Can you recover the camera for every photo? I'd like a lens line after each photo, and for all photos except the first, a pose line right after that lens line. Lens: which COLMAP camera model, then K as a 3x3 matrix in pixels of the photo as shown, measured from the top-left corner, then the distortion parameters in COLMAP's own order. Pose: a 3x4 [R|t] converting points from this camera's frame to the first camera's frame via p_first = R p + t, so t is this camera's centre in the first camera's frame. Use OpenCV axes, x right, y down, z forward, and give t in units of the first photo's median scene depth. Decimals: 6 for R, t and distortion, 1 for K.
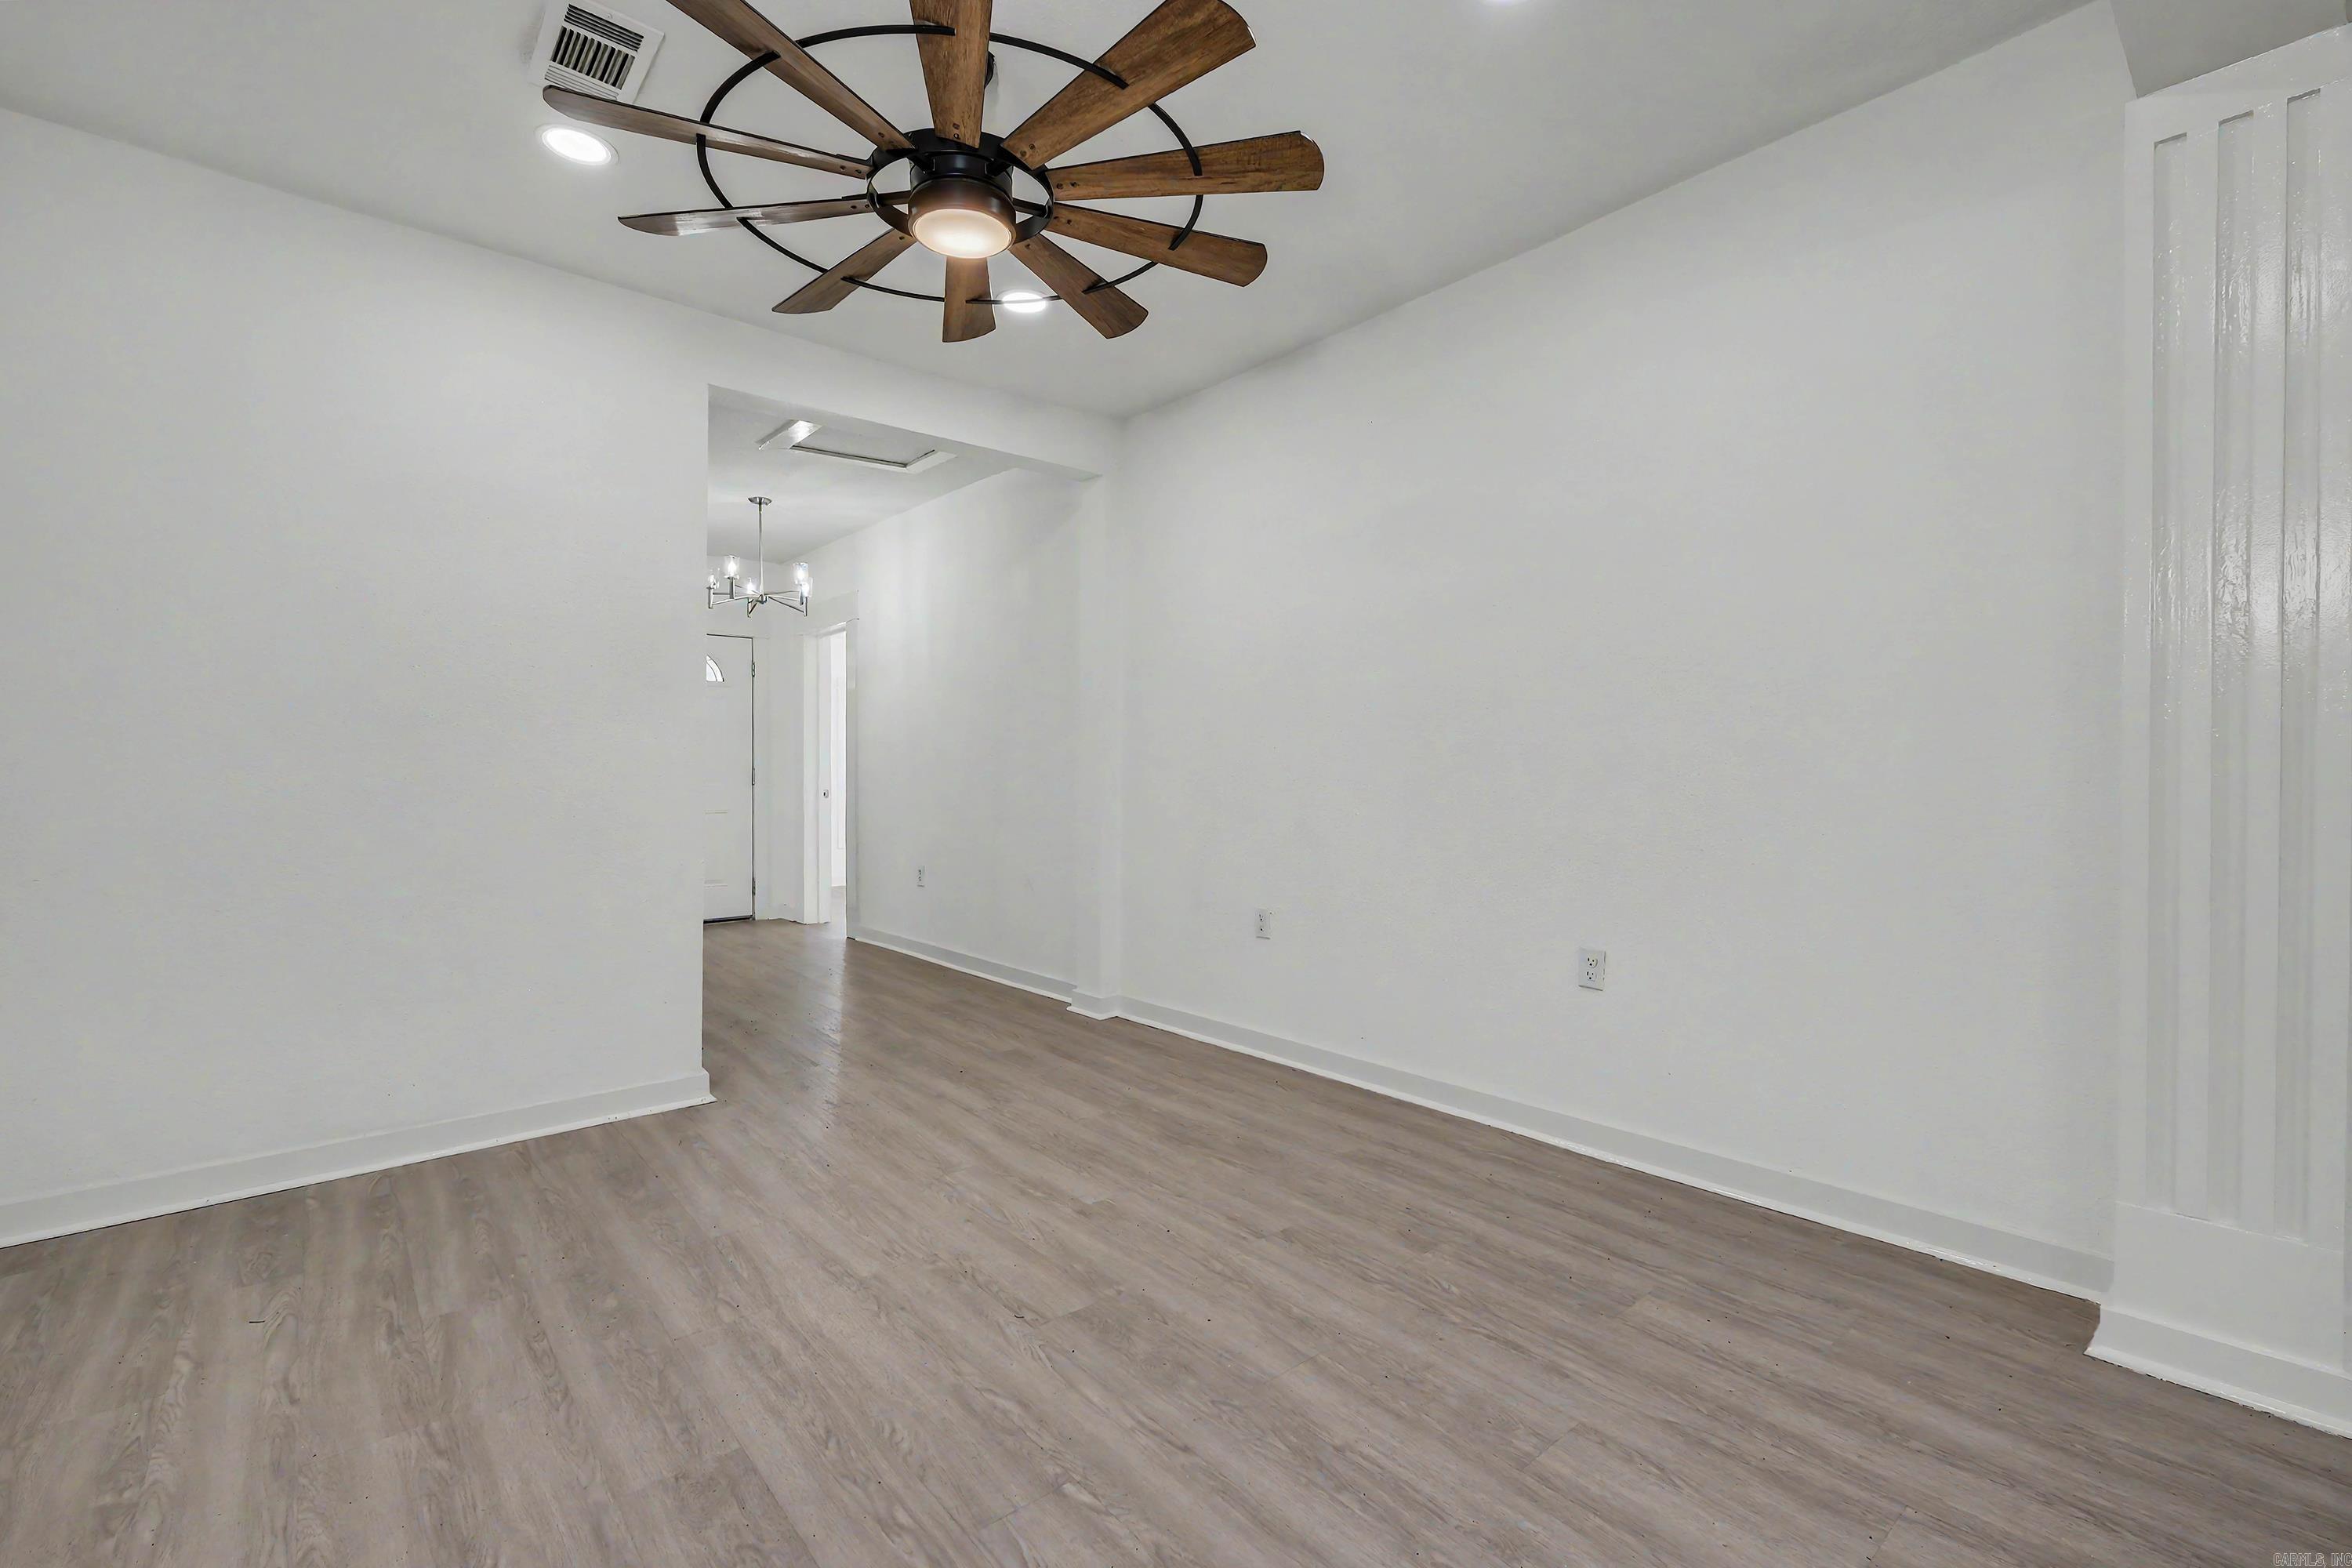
lens RADIAL K [[1026.5, 0, 1155.5], [0, 1026.5, 775.3], [0, 0, 1]] dist [-0.006229, 0.000474]
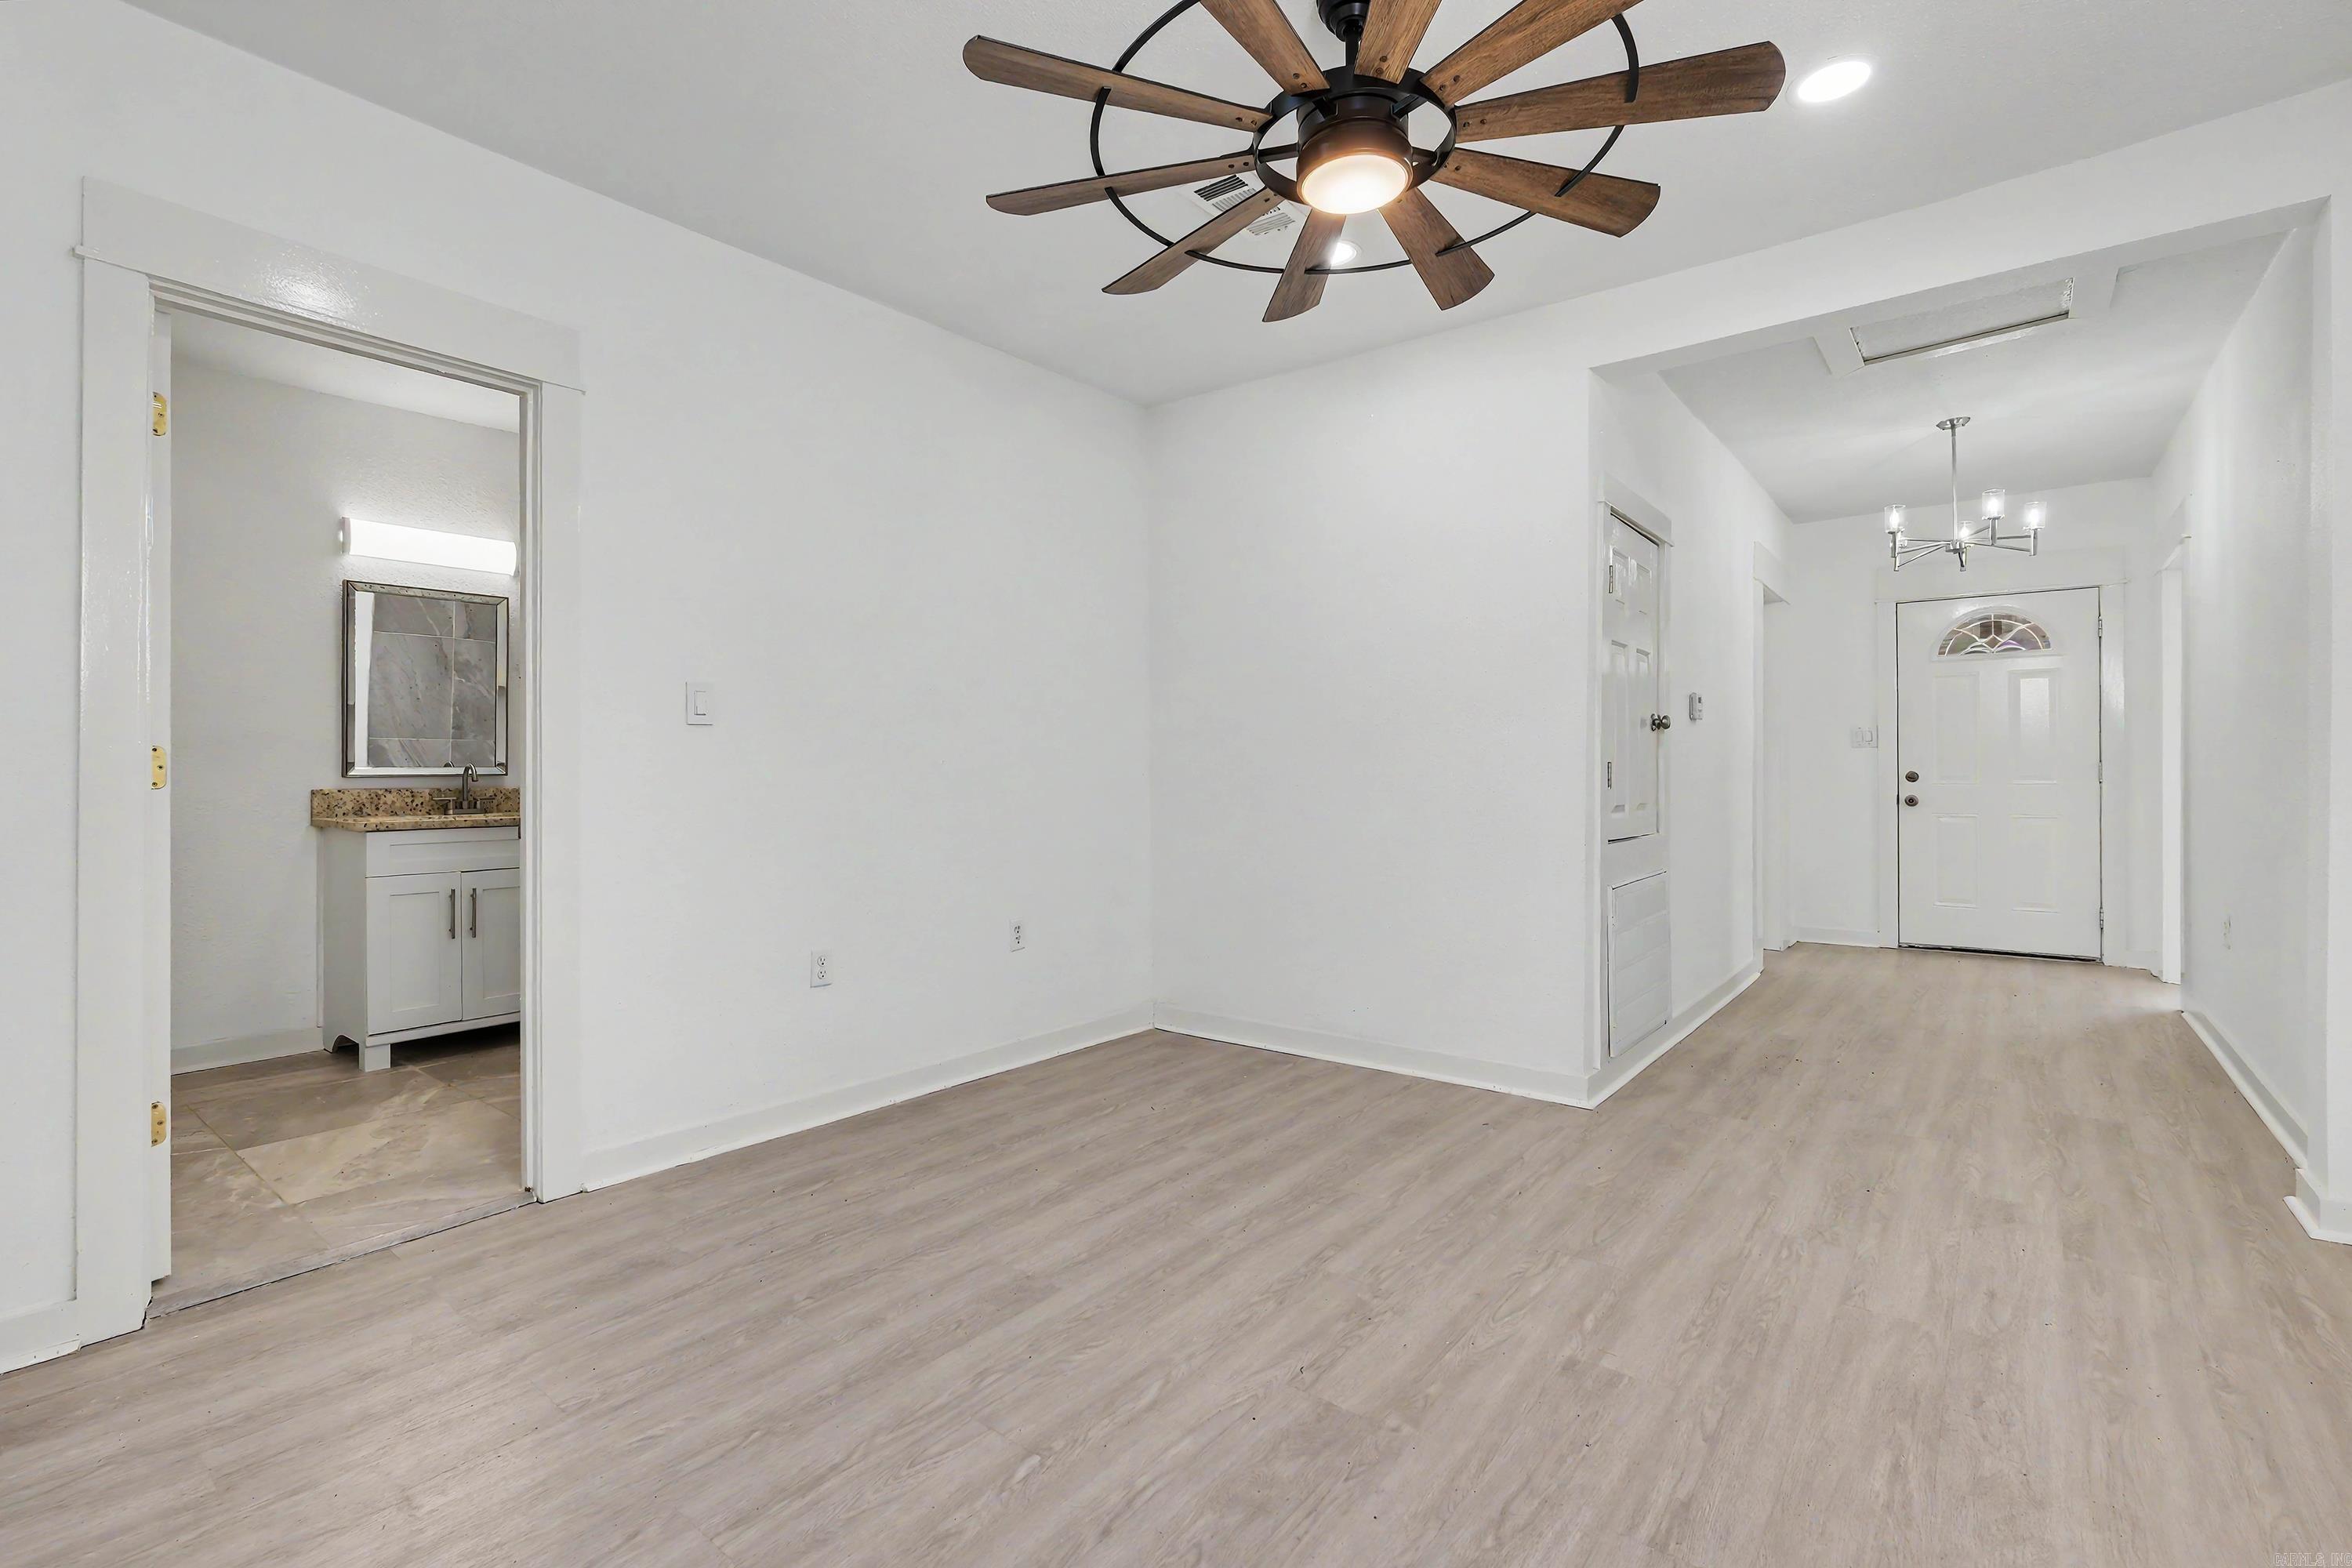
lens RADIAL K [[1026.5, 0, 1184.5], [0, 1026.5, 778.8], [0, 0, 1]] dist [-0.006229, 0.000474]
pose [[0.213182, 0.009977, -0.976962, 0.678575], [0.000118, 0.999948, 0.010238, -0.007226], [0.977013, -0.002298, 0.213169, 0.653853]]
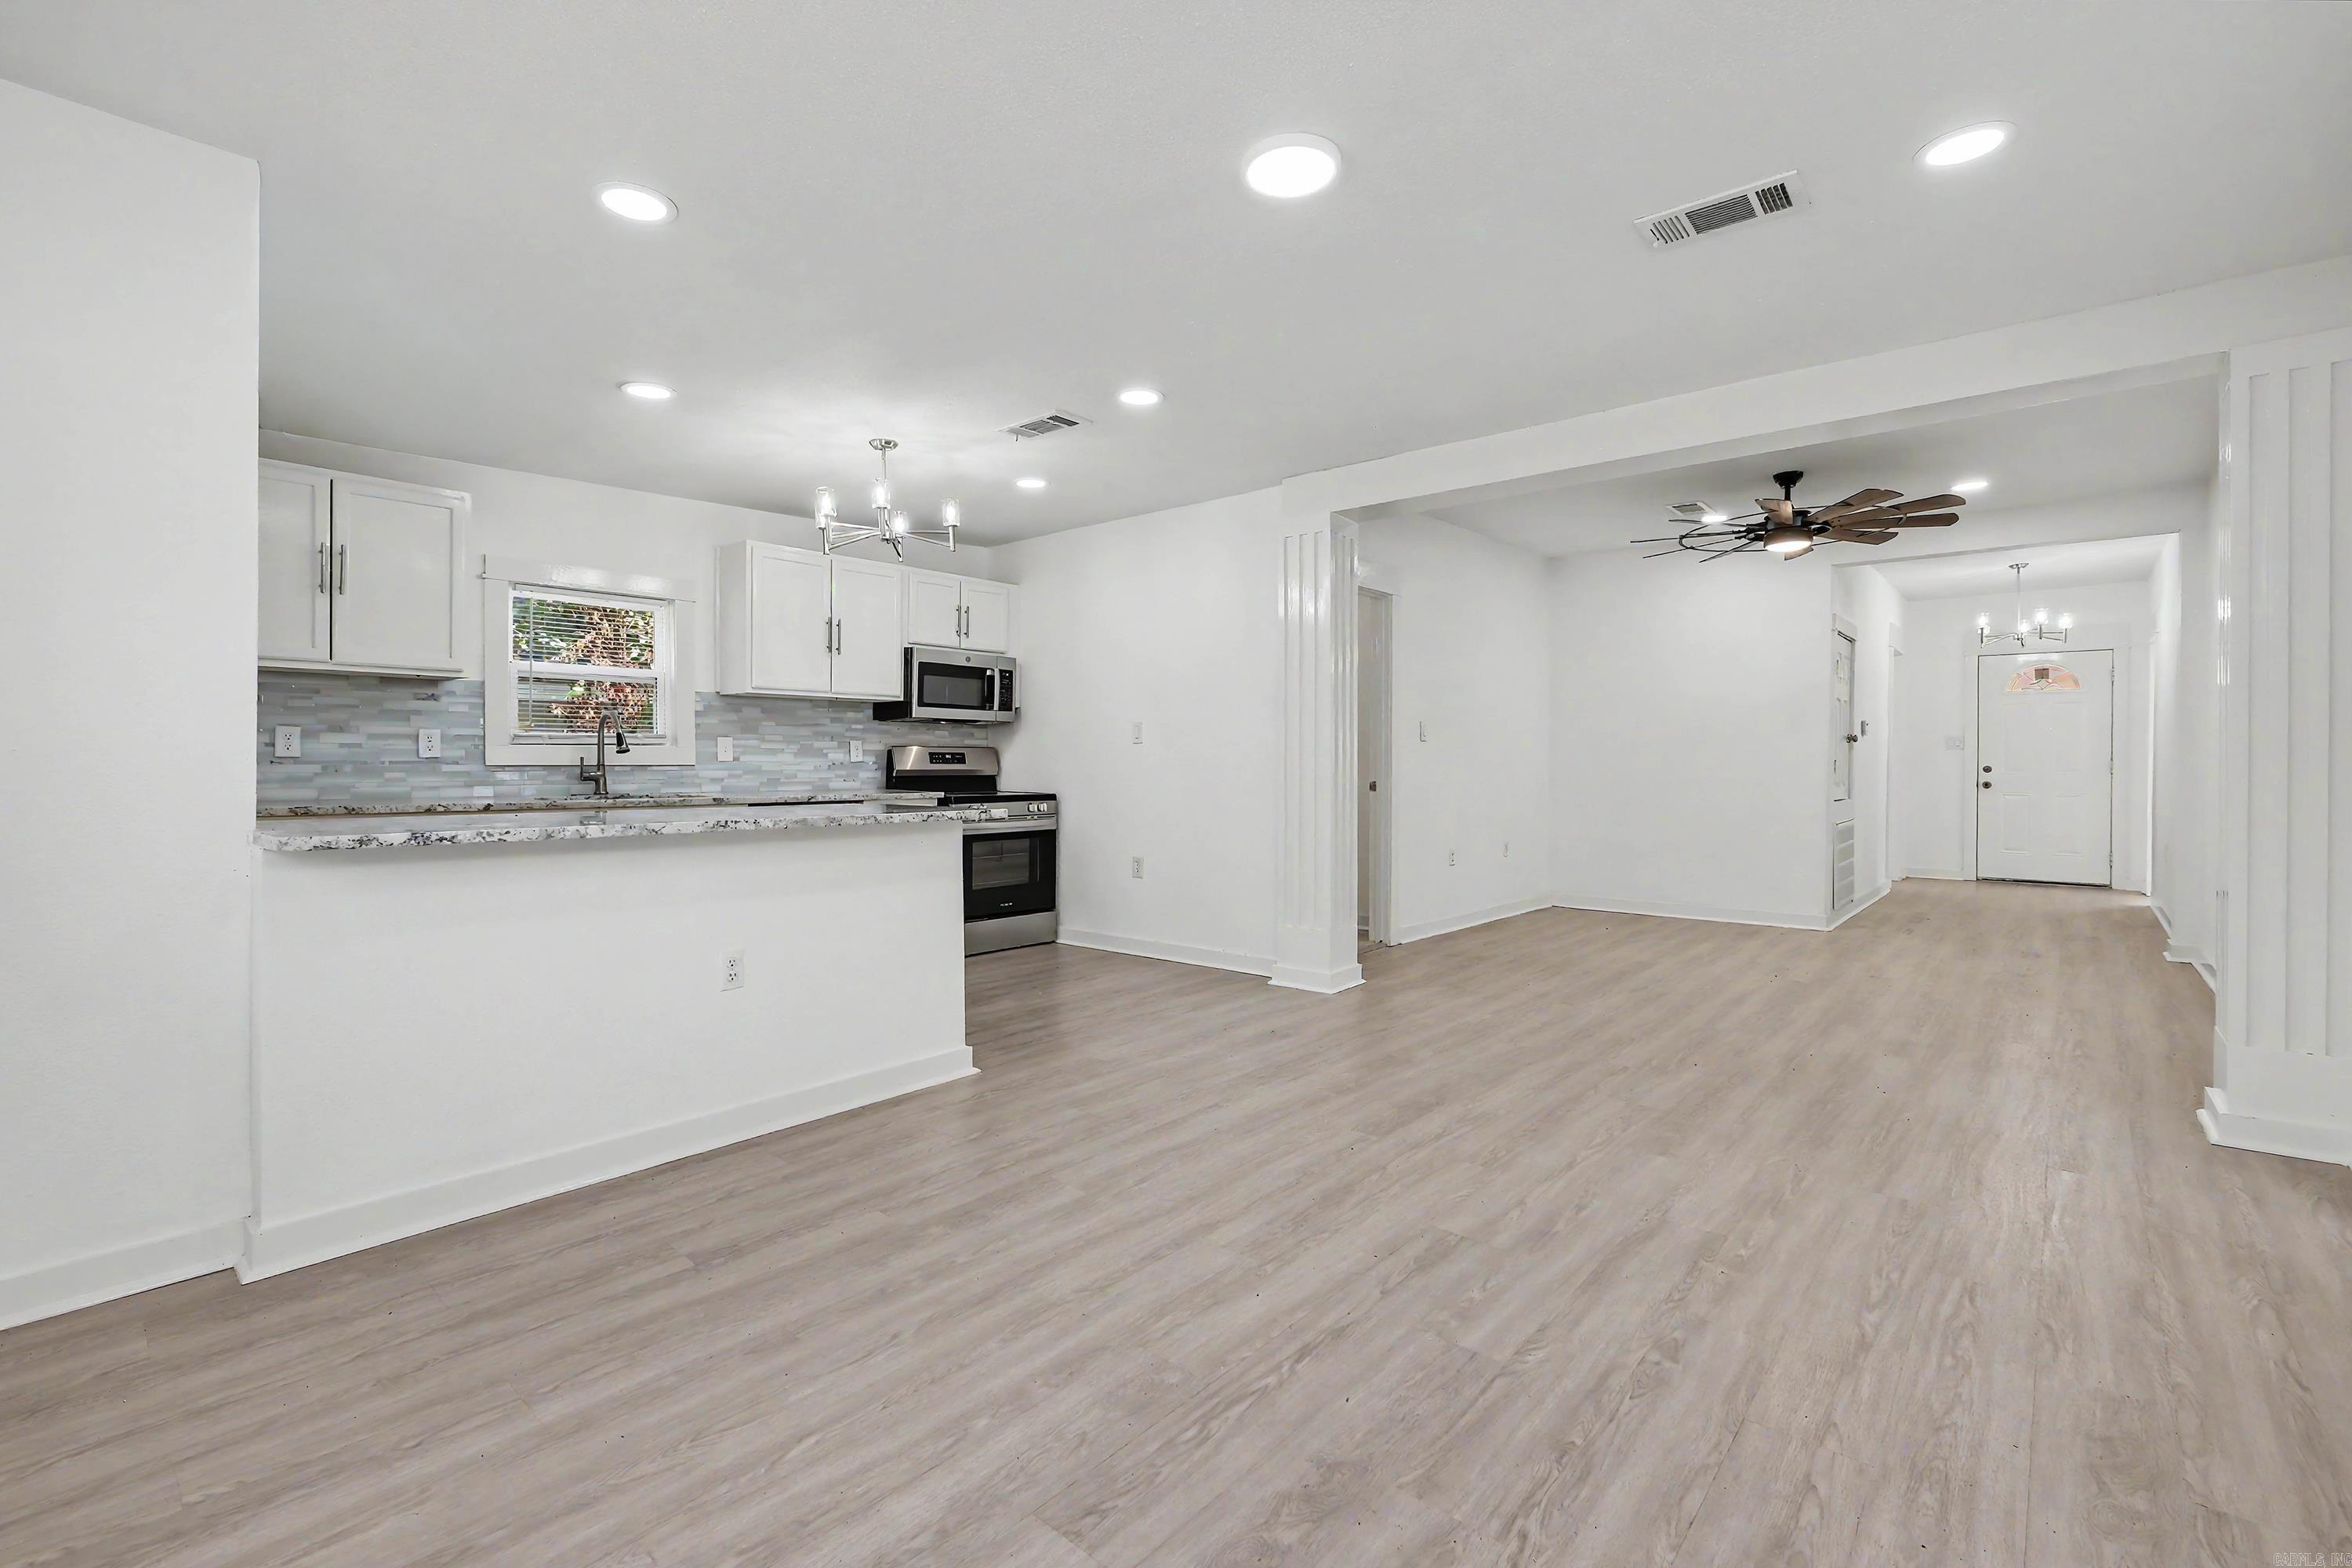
lens RADIAL K [[1026.5, 0, 1189.2], [0, 1026.5, 773.2], [0, 0, 1]] dist [-0.006229, 0.000474]
pose [[0.178243, 0.018828, -0.983806, 1.959346], [-0.007013, 0.999816, 0.017864, -0.018560], [0.983961, 0.003715, 0.178343, -0.828884]]
